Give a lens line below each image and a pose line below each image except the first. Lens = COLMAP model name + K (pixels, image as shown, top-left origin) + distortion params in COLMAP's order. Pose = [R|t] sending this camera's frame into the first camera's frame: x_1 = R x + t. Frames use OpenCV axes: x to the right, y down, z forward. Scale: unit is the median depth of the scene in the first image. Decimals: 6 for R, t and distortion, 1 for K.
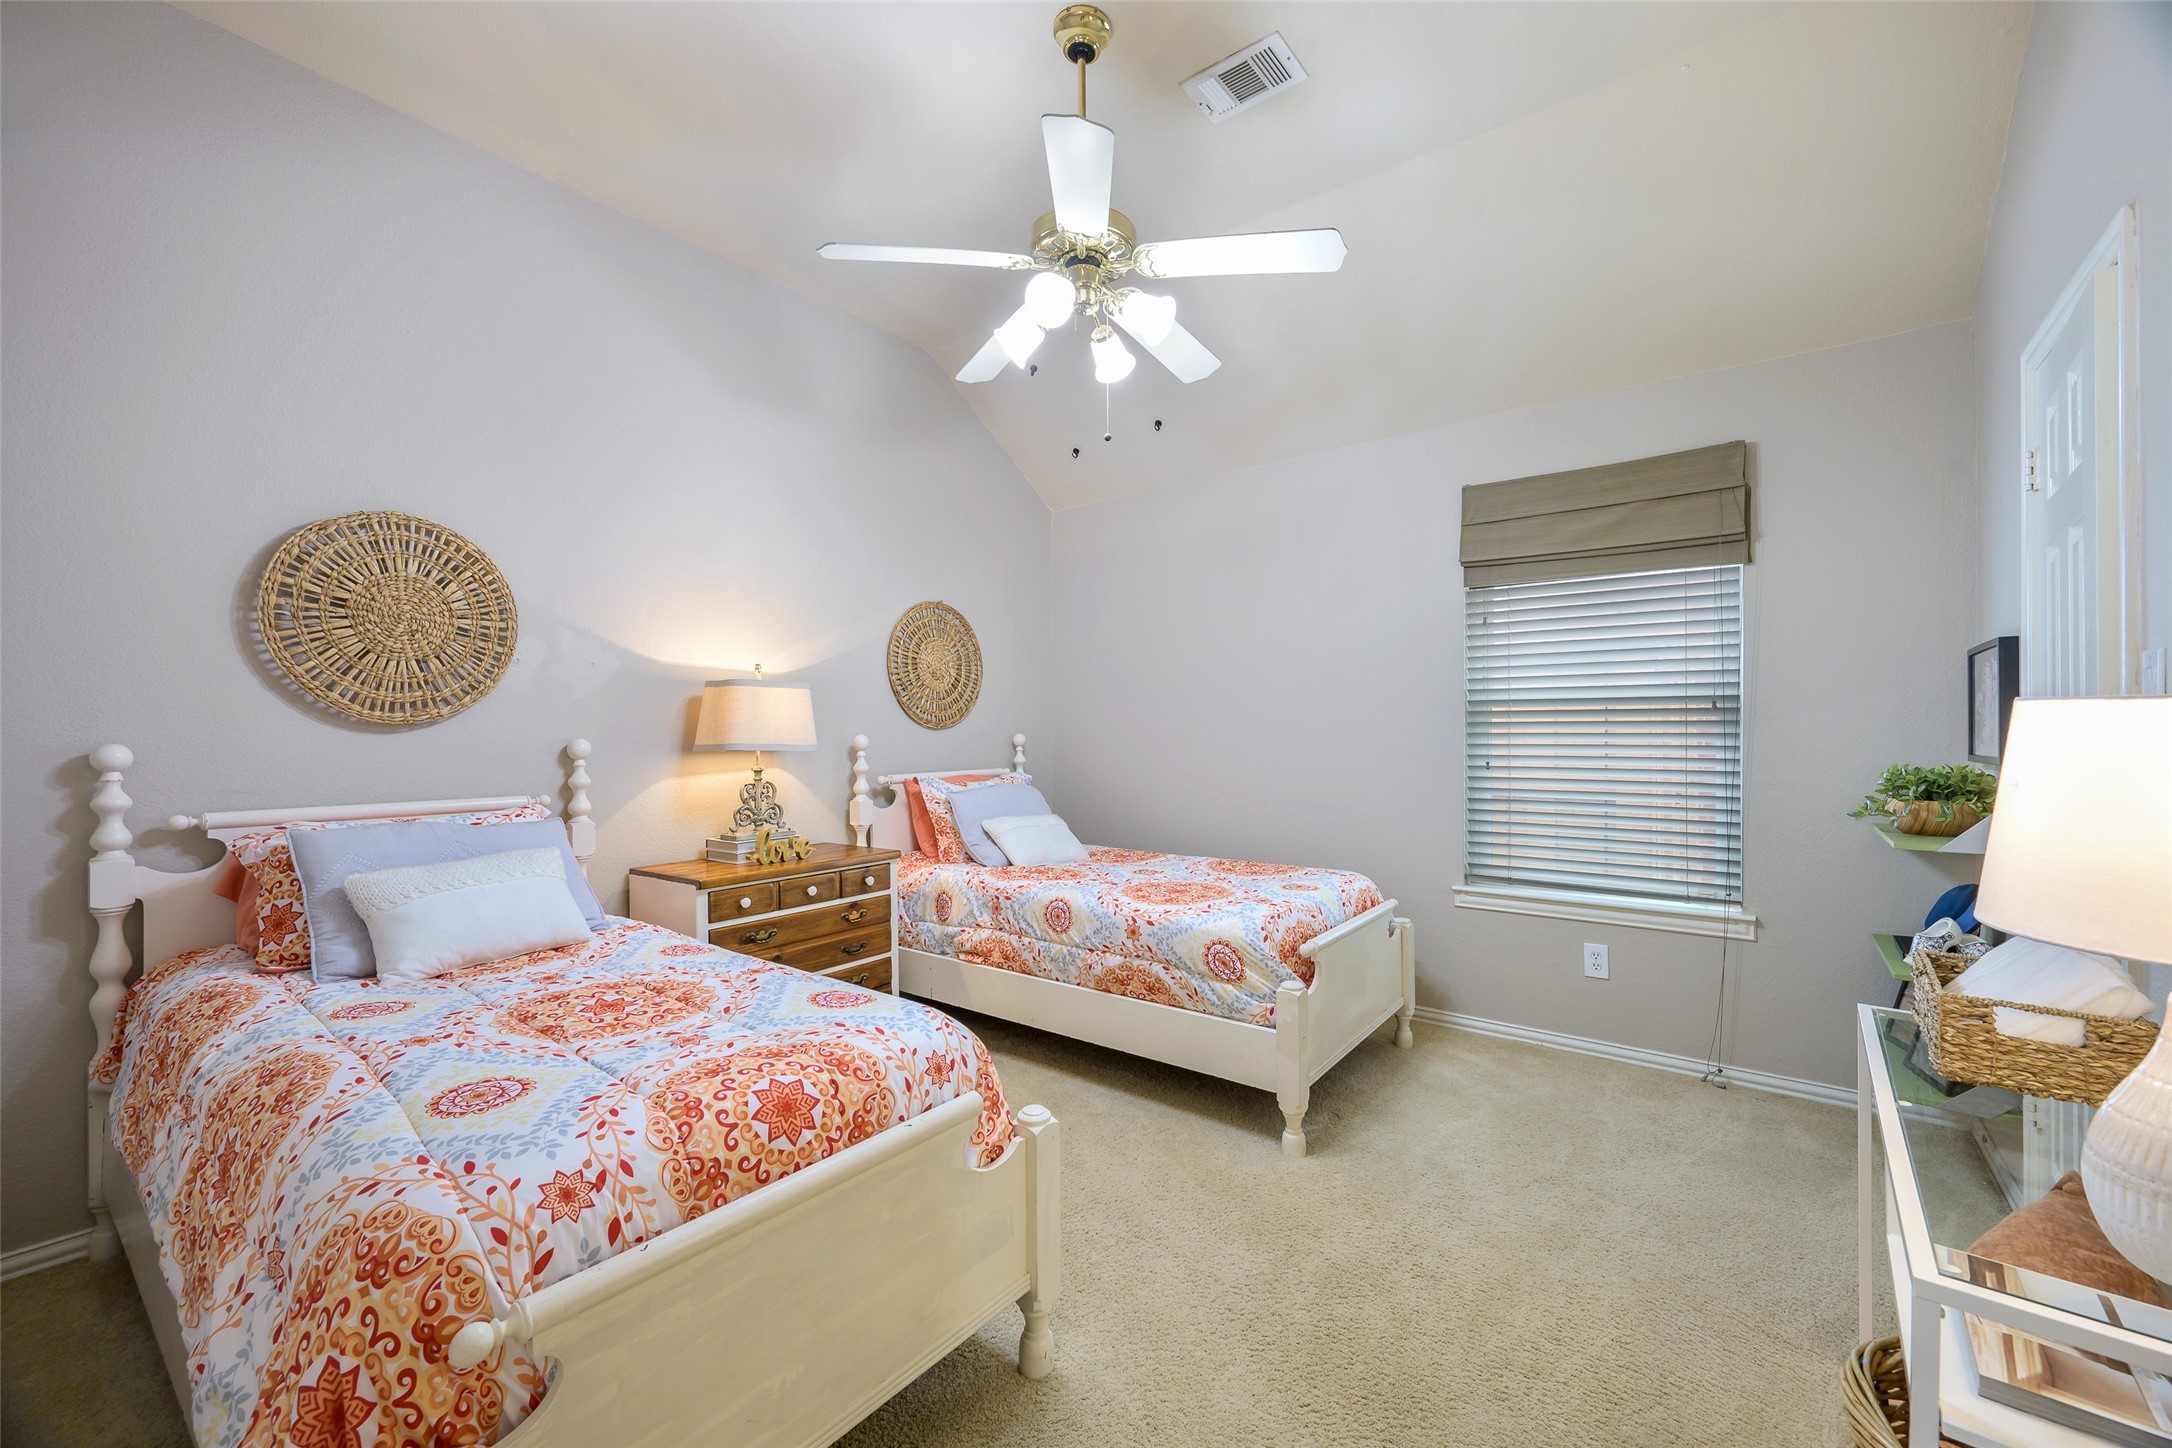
lens RADIAL K [[871.3, 0, 1092.9], [0, 871.3, 722.1], [0, 0, 1]] dist [0.003376, -0.000021]
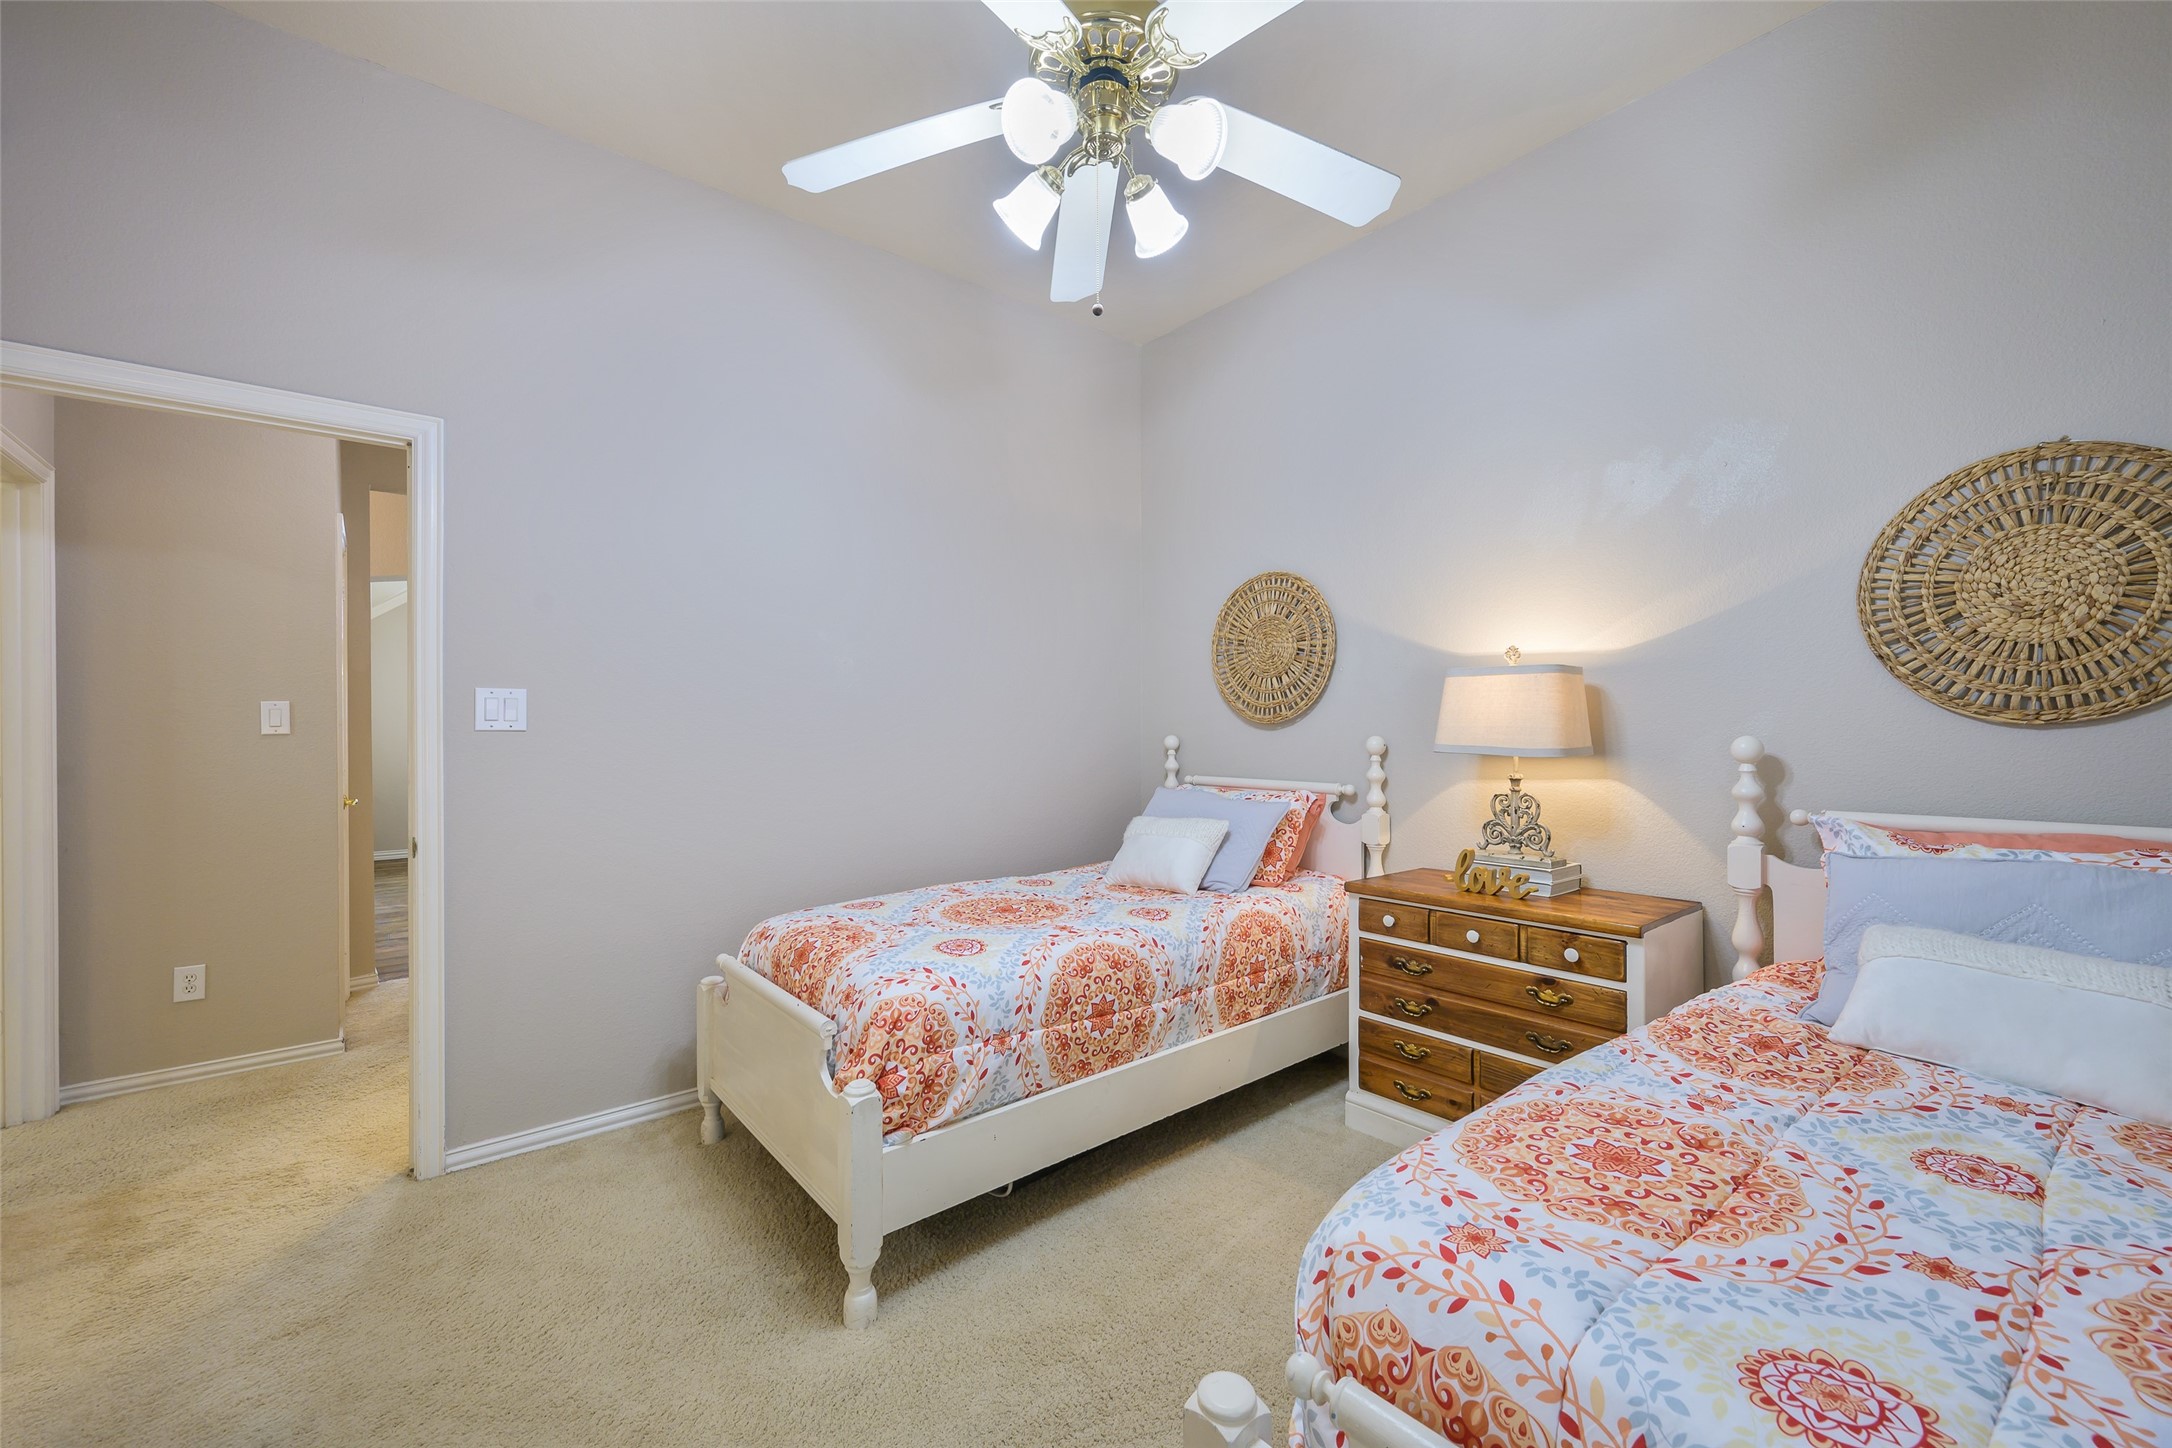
lens RADIAL K [[871.3, 0, 1087.6], [0, 871.3, 729.8], [0, 0, 1]] dist [0.003376, -0.000021]
pose [[-0.215902, 0.001867, -0.976413, 0.501806], [0.007306, 0.999973, 0.000297, 0.007374], [0.976388, -0.007069, -0.215910, 0.823537]]
